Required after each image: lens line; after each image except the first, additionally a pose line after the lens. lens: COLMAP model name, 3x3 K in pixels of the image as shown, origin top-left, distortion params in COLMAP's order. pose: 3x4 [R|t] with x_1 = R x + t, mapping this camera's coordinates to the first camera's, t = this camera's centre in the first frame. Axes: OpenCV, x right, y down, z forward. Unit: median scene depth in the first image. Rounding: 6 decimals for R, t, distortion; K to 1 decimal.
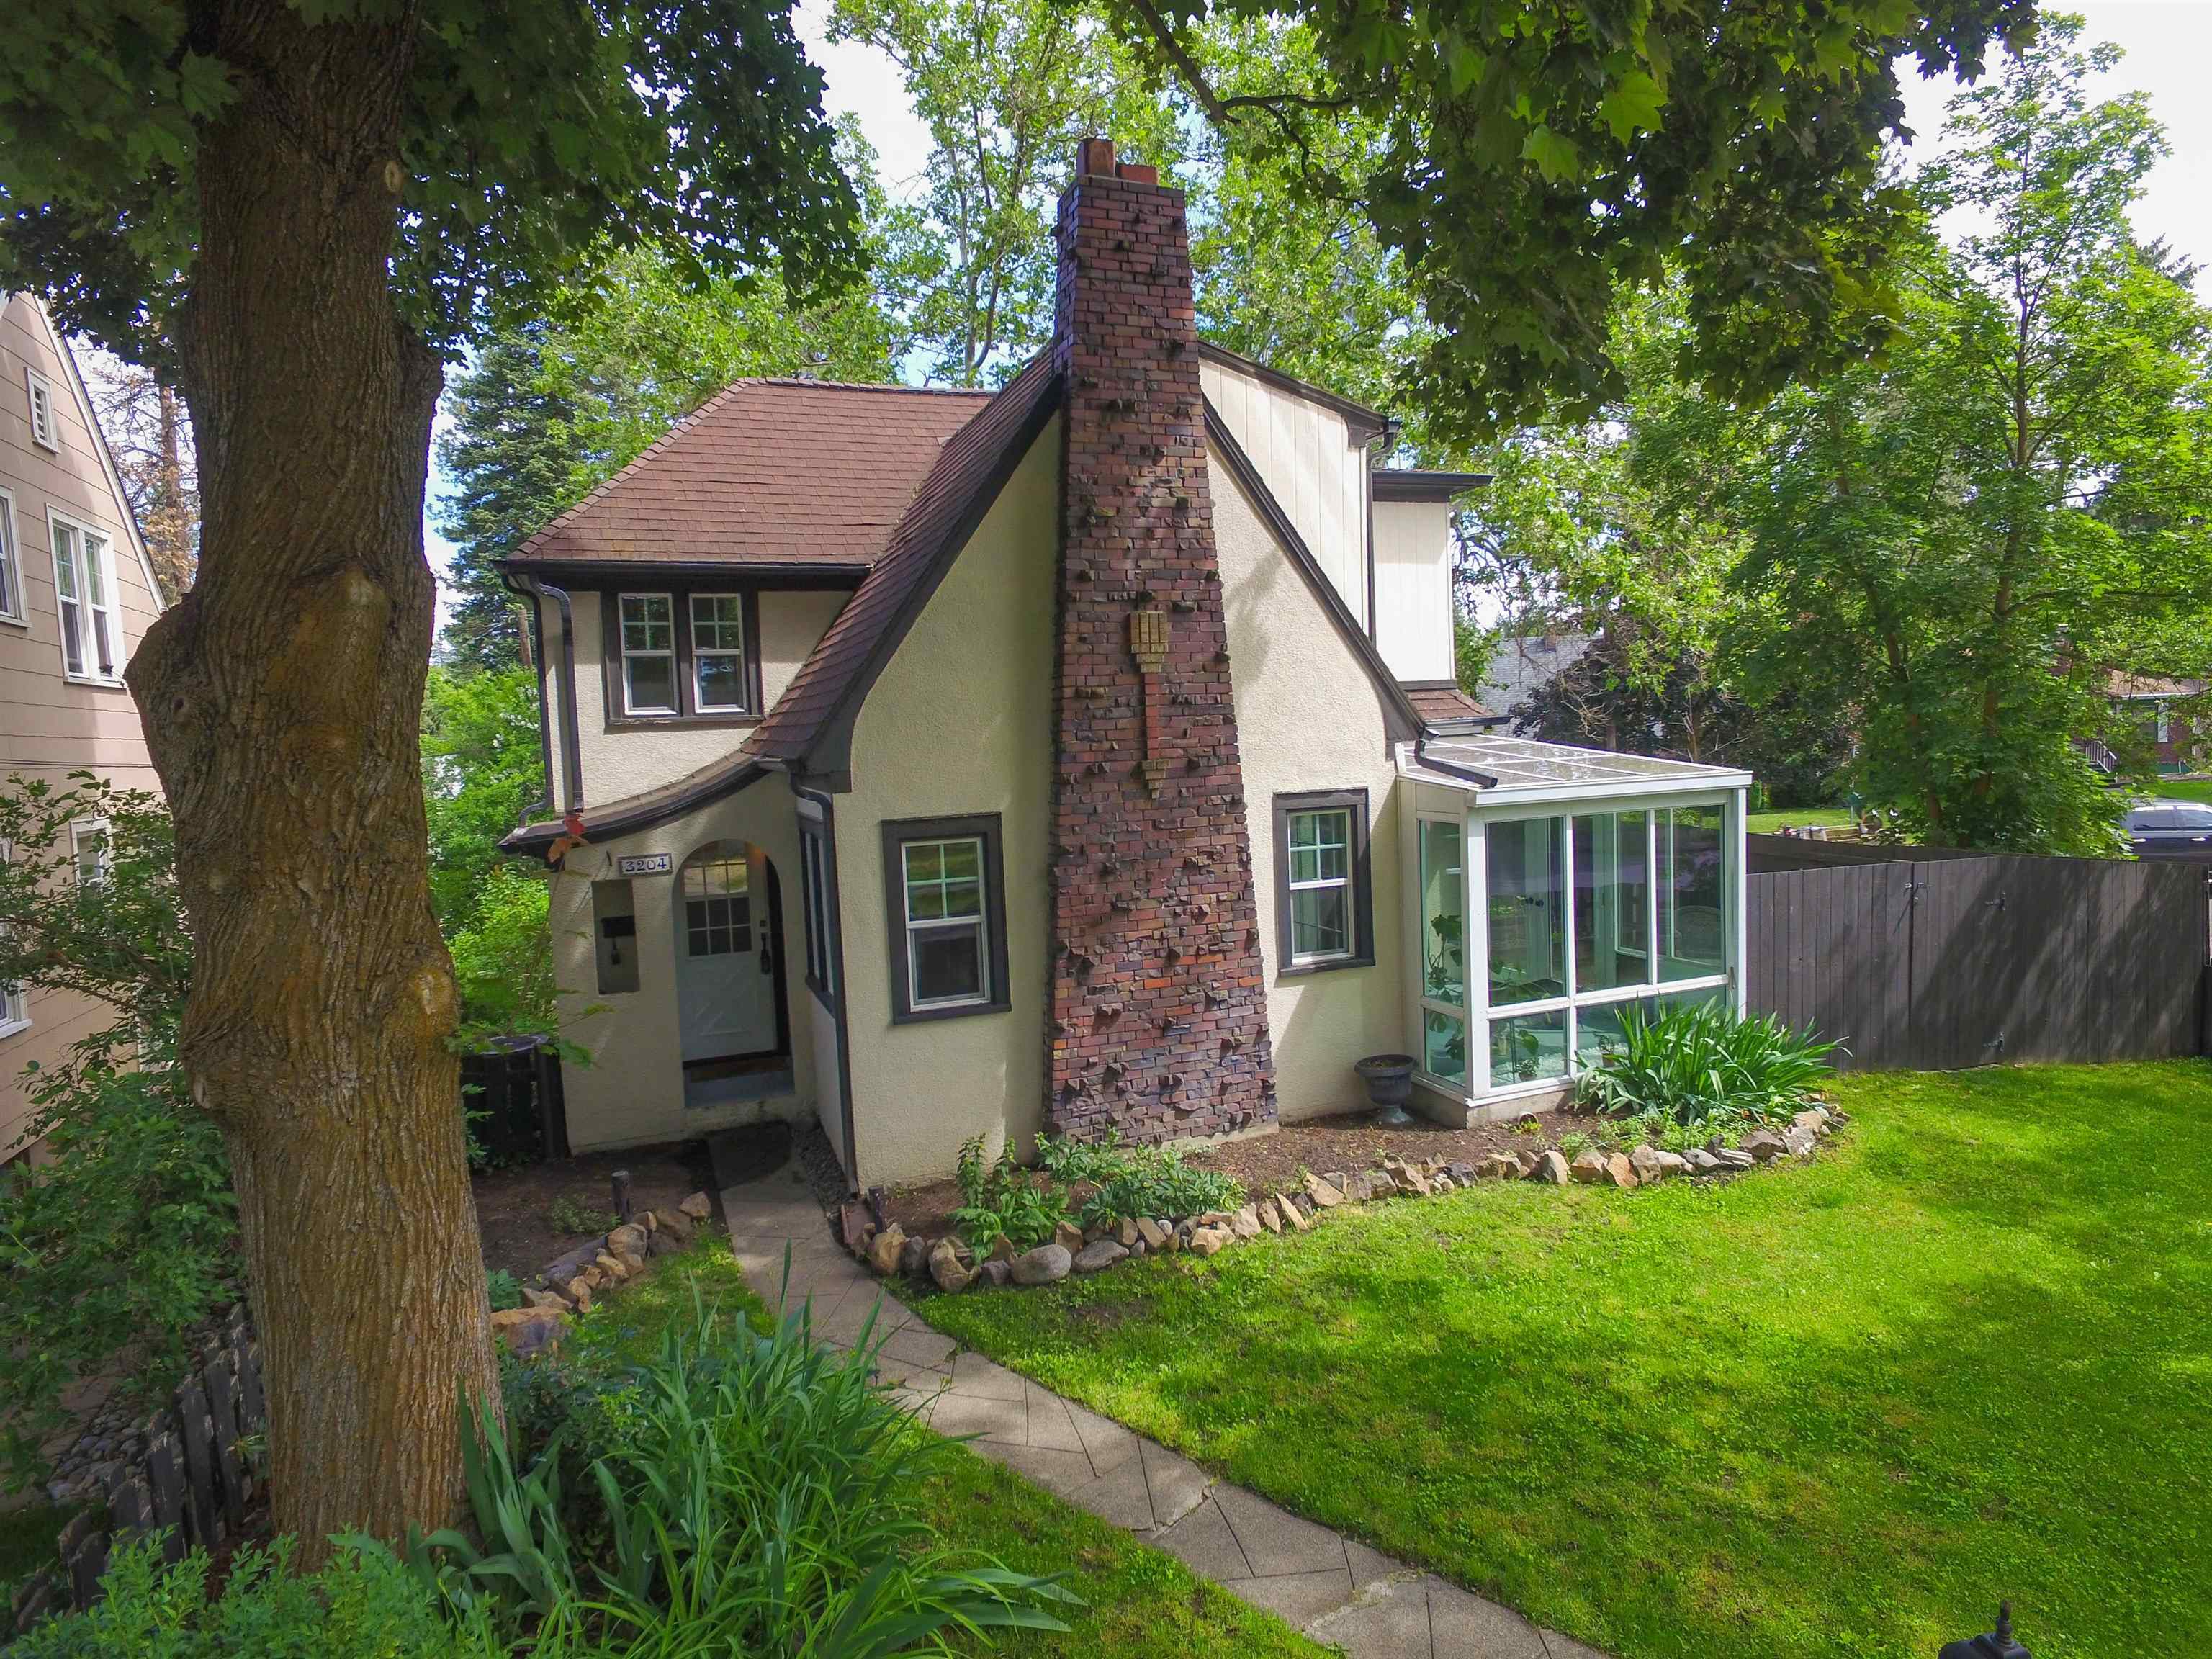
lens RADIAL K [[1221.2, 0, 1106.0], [0, 1221.2, 829.5], [0, 0, 1]] dist [0.001785, 0.001822]
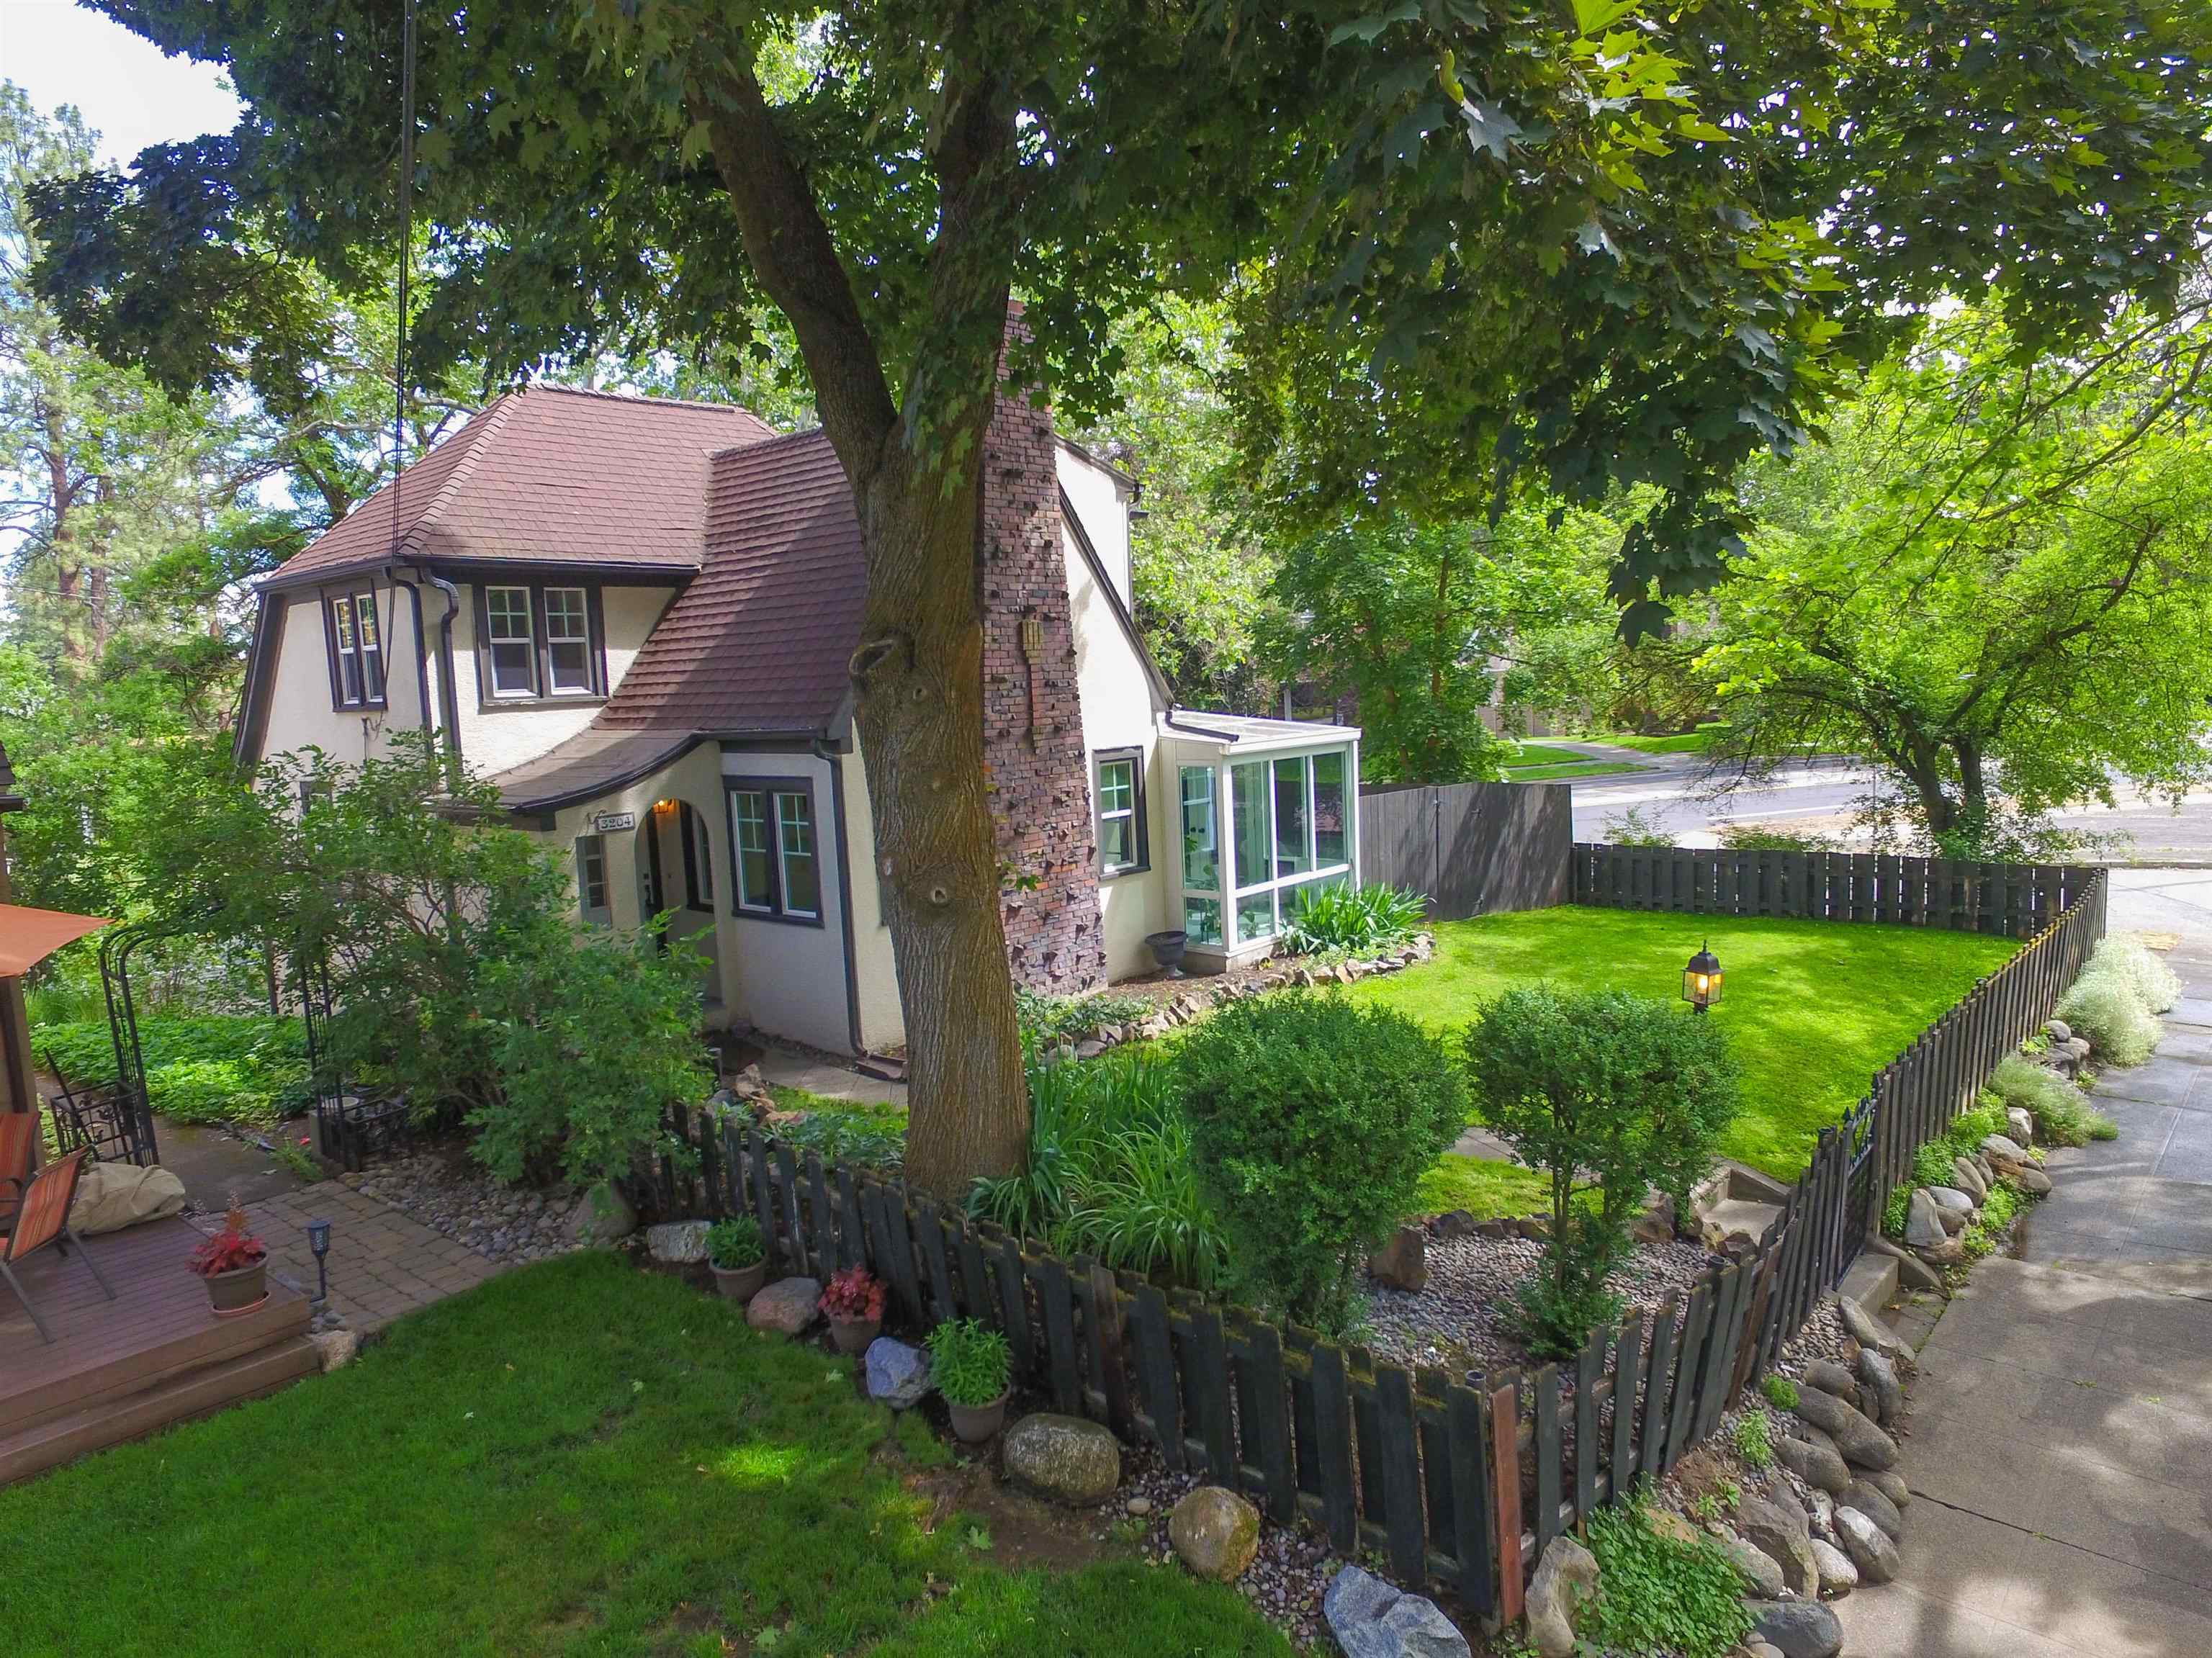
lens RADIAL K [[1221.1, 0, 1106.0], [0, 1221.1, 829.0], [0, 0, 1]] dist [0.001785, 0.001822]
pose [[0.910697, -0.050476, 0.409980, -0.436051], [0.043708, 0.998709, 0.025869, 0.026257], [-0.410757, -0.005639, 0.911728, -0.290372]]
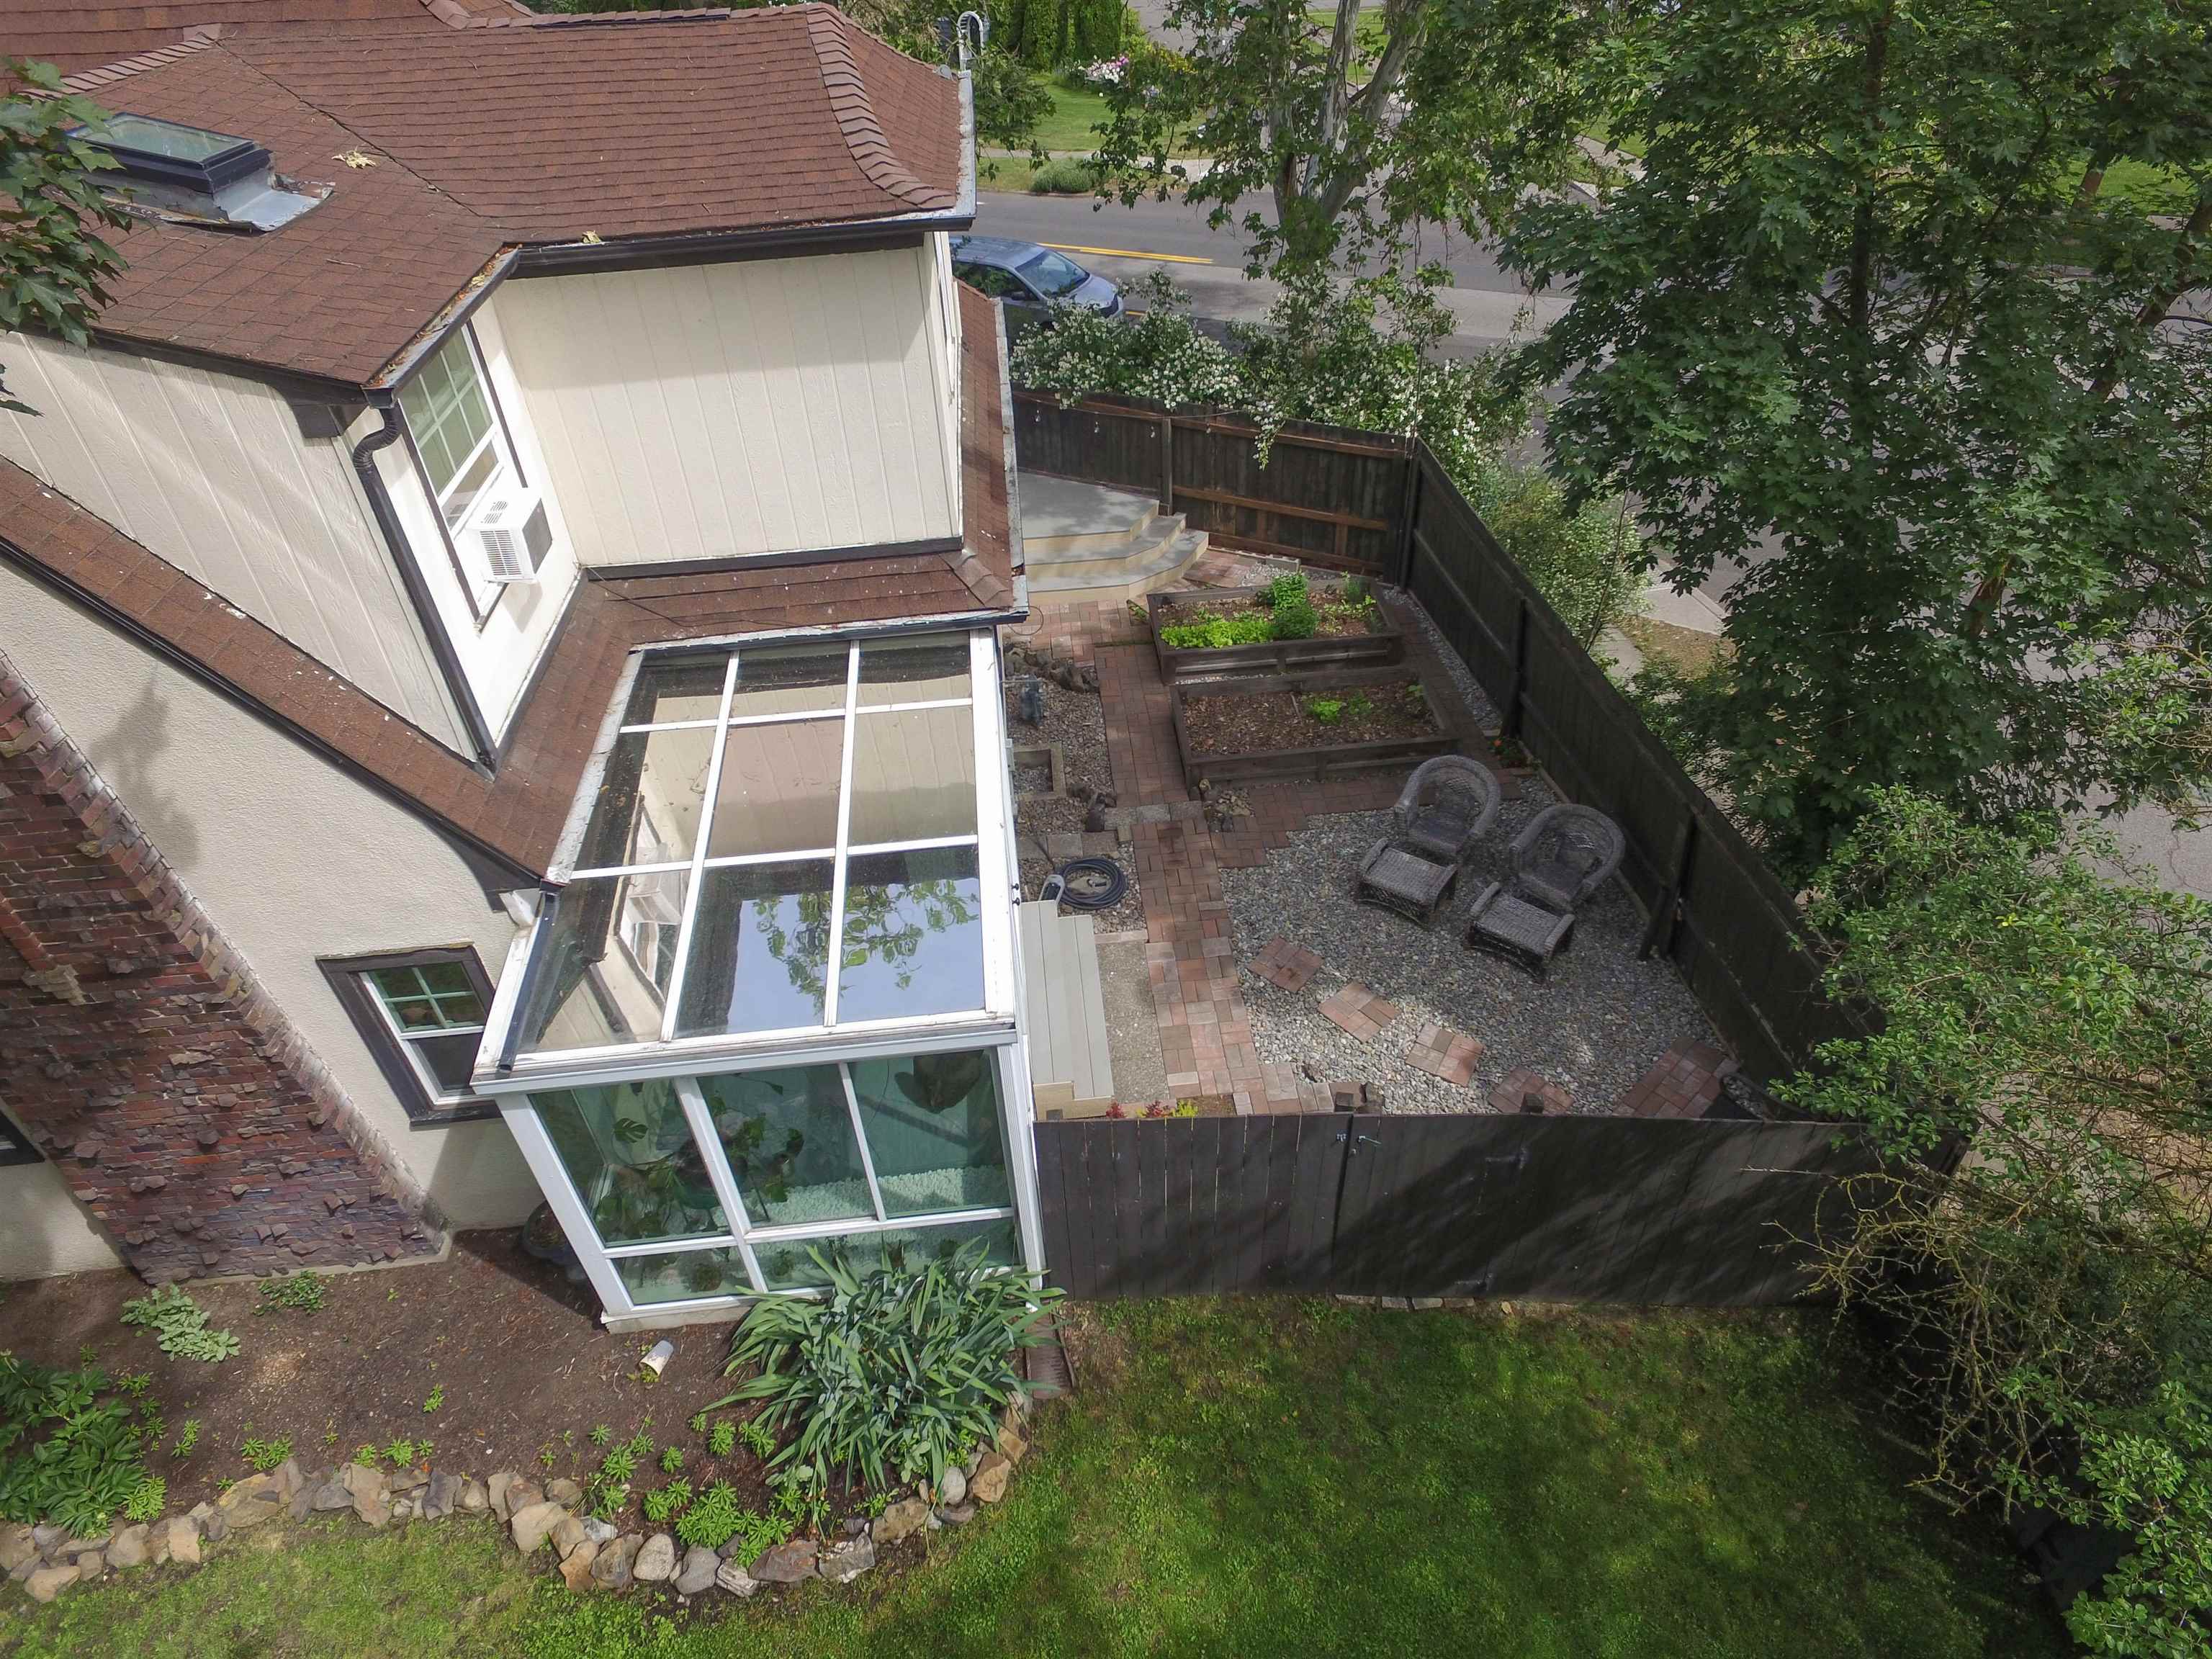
lens RADIAL K [[1221.2, 0, 1106.0], [0, 1221.2, 829.5], [0, 0, 1]] dist [0.001785, 0.001822]
pose [[0.959855, 0.182690, -0.212845, 0.729673], [-0.030075, 0.821468, 0.569460, -0.520464], [0.278880, -0.540198, 0.793985, 0.602863]]
